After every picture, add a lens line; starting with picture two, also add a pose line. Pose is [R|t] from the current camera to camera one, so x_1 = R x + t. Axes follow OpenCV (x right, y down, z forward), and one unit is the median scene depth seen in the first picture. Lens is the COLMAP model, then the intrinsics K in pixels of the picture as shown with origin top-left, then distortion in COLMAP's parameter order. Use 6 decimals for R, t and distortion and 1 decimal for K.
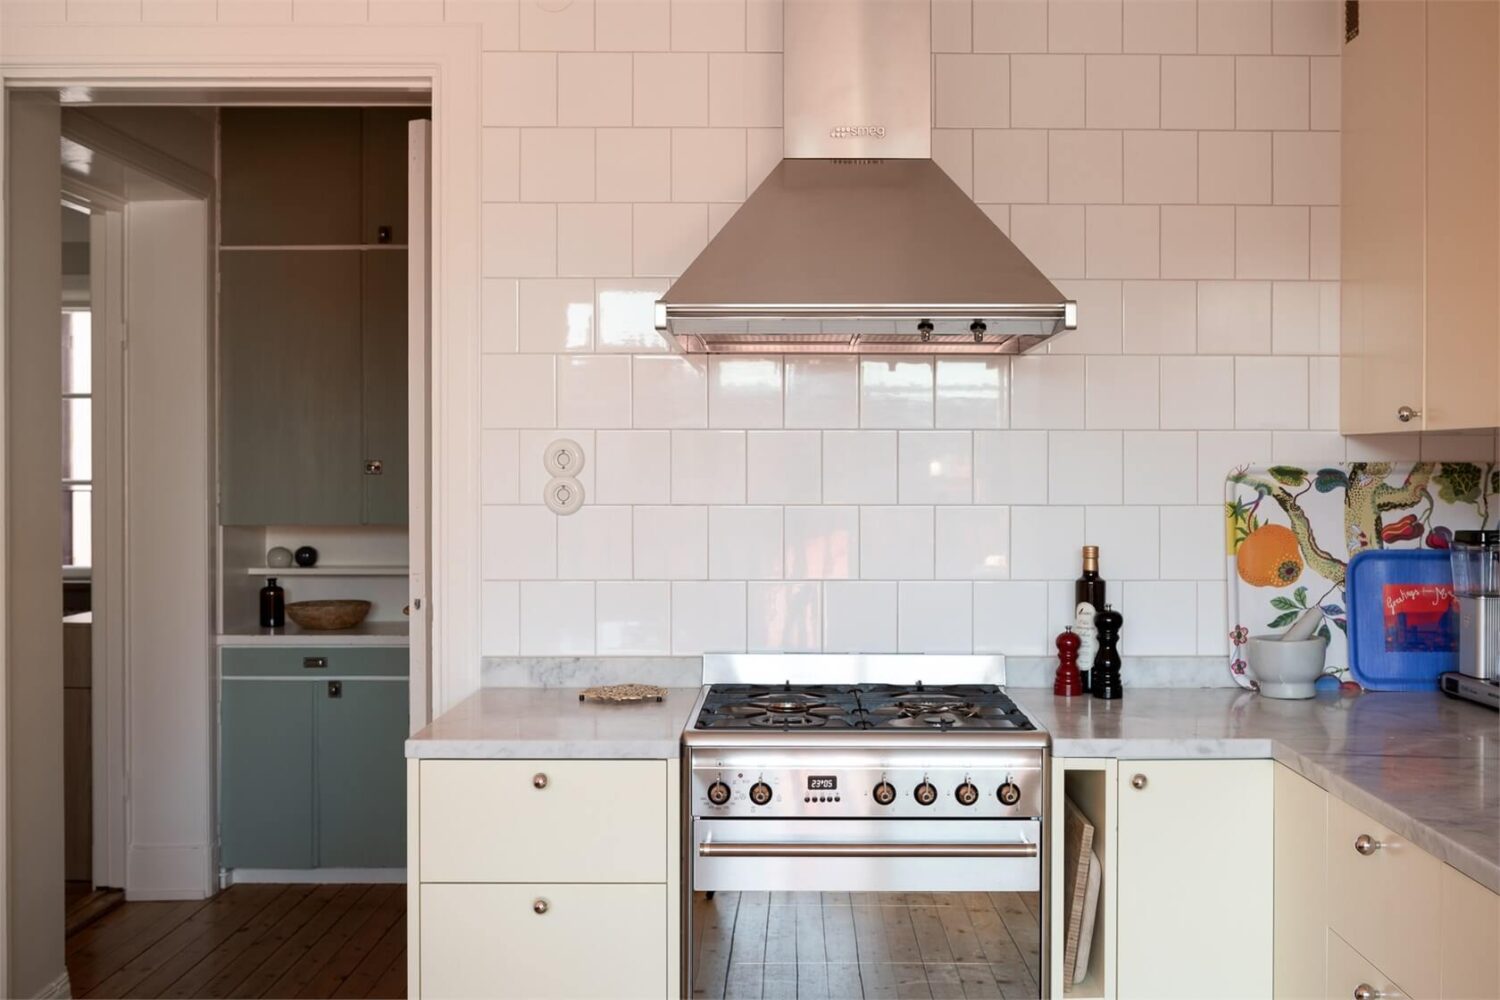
lens RADIAL K [[1359.6, 0, 749.2], [0, 1359.6, 494.1], [0, 0, 1]] dist [-0.001325, 0.000000]
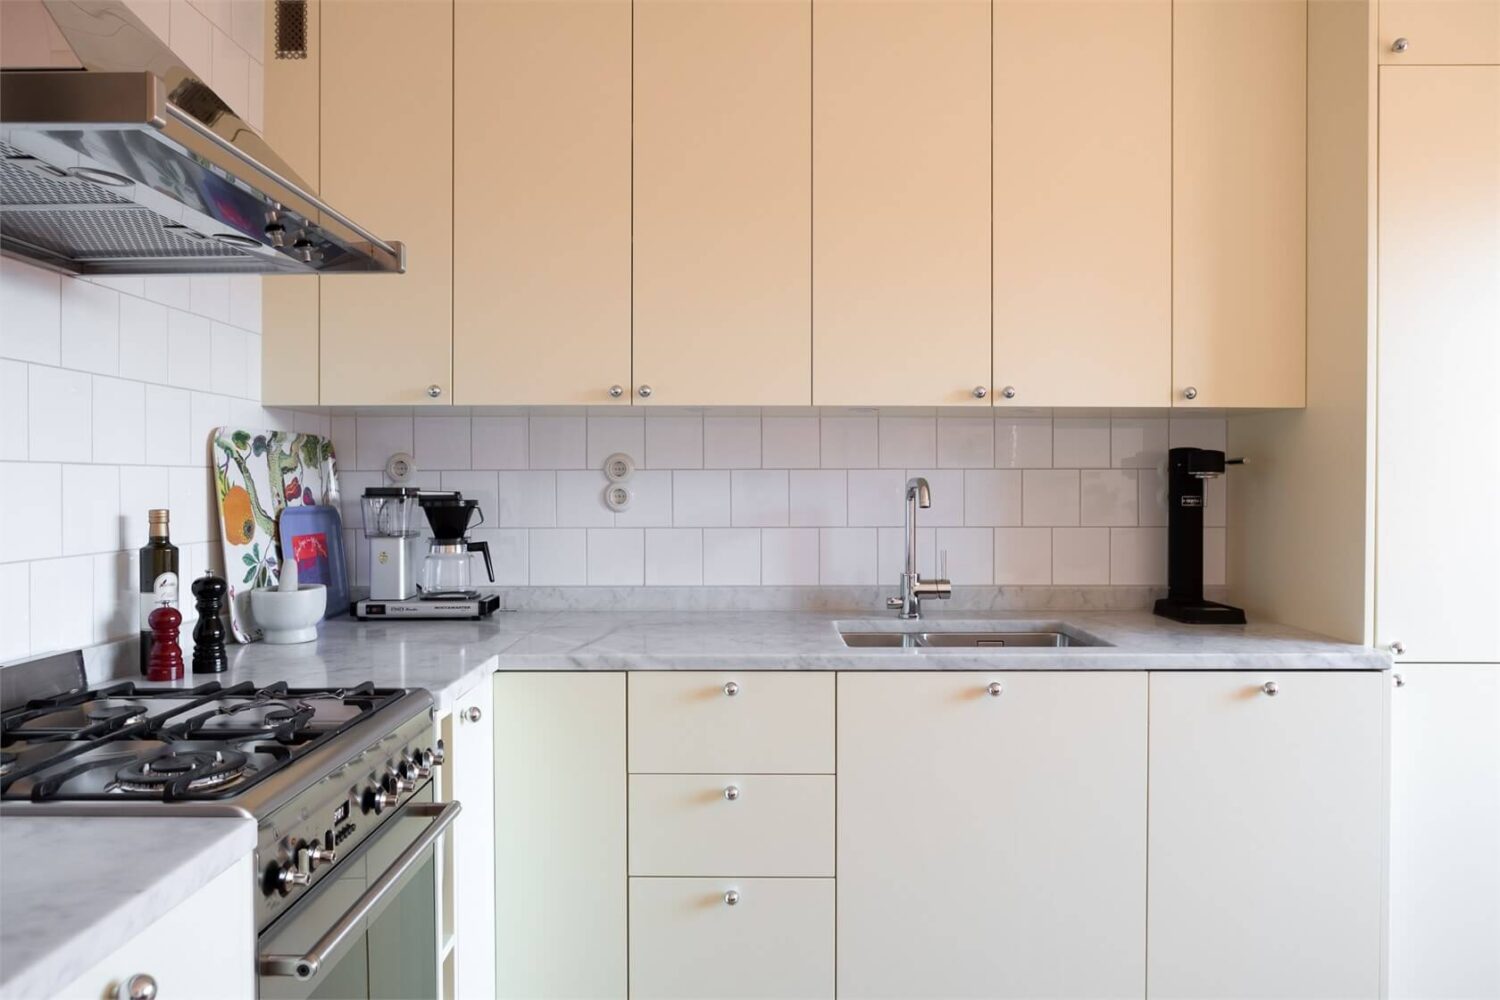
lens RADIAL K [[1019.8, 0, 746.8], [0, 1019.8, 497.5], [0, 0, 1]] dist [-0.031167, 0.019020]
pose [[-0.015441, -0.012437, 0.999803, -0.405445], [0.013924, 0.999823, 0.012653, 0.027088], [-0.999784, 0.014117, -0.015265, 0.619165]]
